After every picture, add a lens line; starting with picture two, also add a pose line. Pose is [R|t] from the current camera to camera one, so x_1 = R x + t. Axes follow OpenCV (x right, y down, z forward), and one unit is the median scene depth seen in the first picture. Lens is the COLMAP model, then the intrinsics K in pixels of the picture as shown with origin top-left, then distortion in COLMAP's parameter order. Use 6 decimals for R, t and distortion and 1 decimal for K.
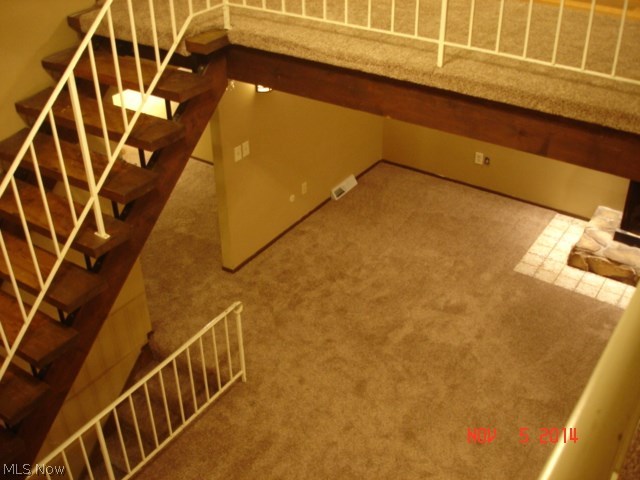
lens RADIAL K [[713.5, 0, 320.0], [0, 713.5, 239.4], [0, 0, 1]] dist [-0.103312, 0.000000]
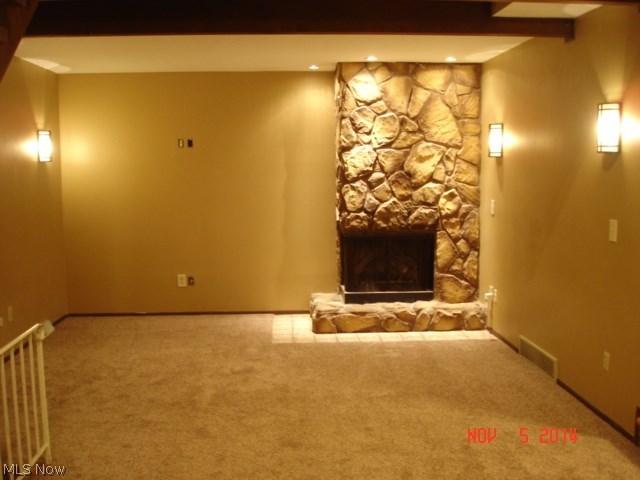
lens RADIAL K [[713.5, 0, 316.2], [0, 713.5, 242.0], [0, 0, 1]] dist [-0.103312, 0.000000]
pose [[0.796645, -0.065618, 0.600875, -0.248751], [0.332667, 0.877586, -0.345217, 0.282544], [-0.504668, 0.474907, 0.720954, 0.240244]]
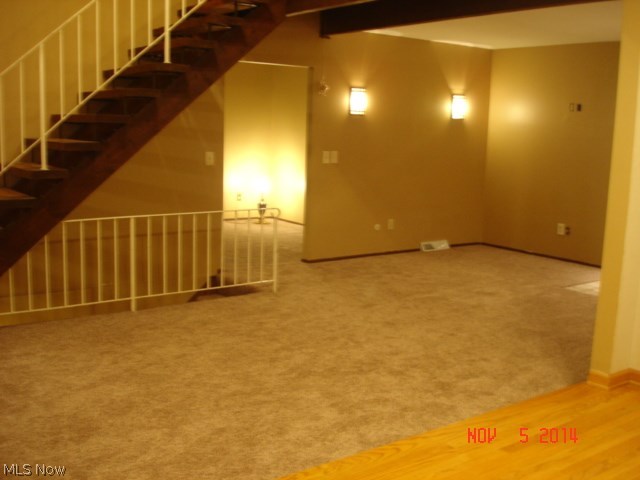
lens RADIAL K [[713.5, 0, 315.6], [0, 713.5, 238.6], [0, 0, 1]] dist [-0.103312, 0.000000]
pose [[0.934638, 0.086899, -0.344818, 0.301912], [-0.220692, 0.902090, -0.370850, 0.462650], [0.278830, 0.422709, 0.862306, -0.023272]]
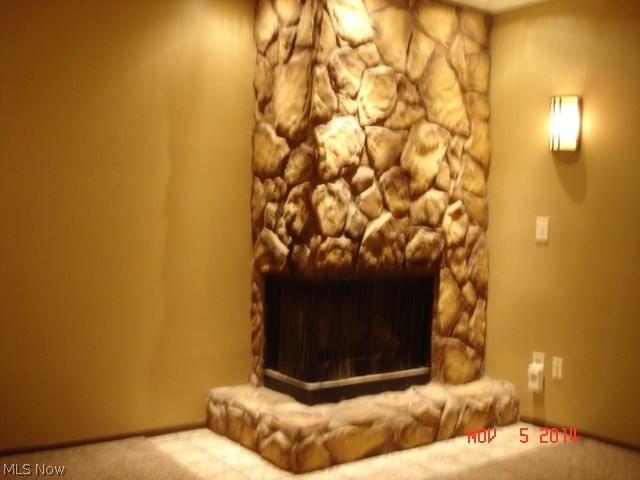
lens RADIAL K [[713.5, 0, 322.6], [0, 713.5, 240.9], [0, 0, 1]] dist [-0.103312, 0.000000]
pose [[0.348810, -0.015857, 0.937059, -0.107471], [0.492412, 0.853827, -0.168846, -0.012350], [-0.797409, 0.520315, 0.305632, 0.796333]]
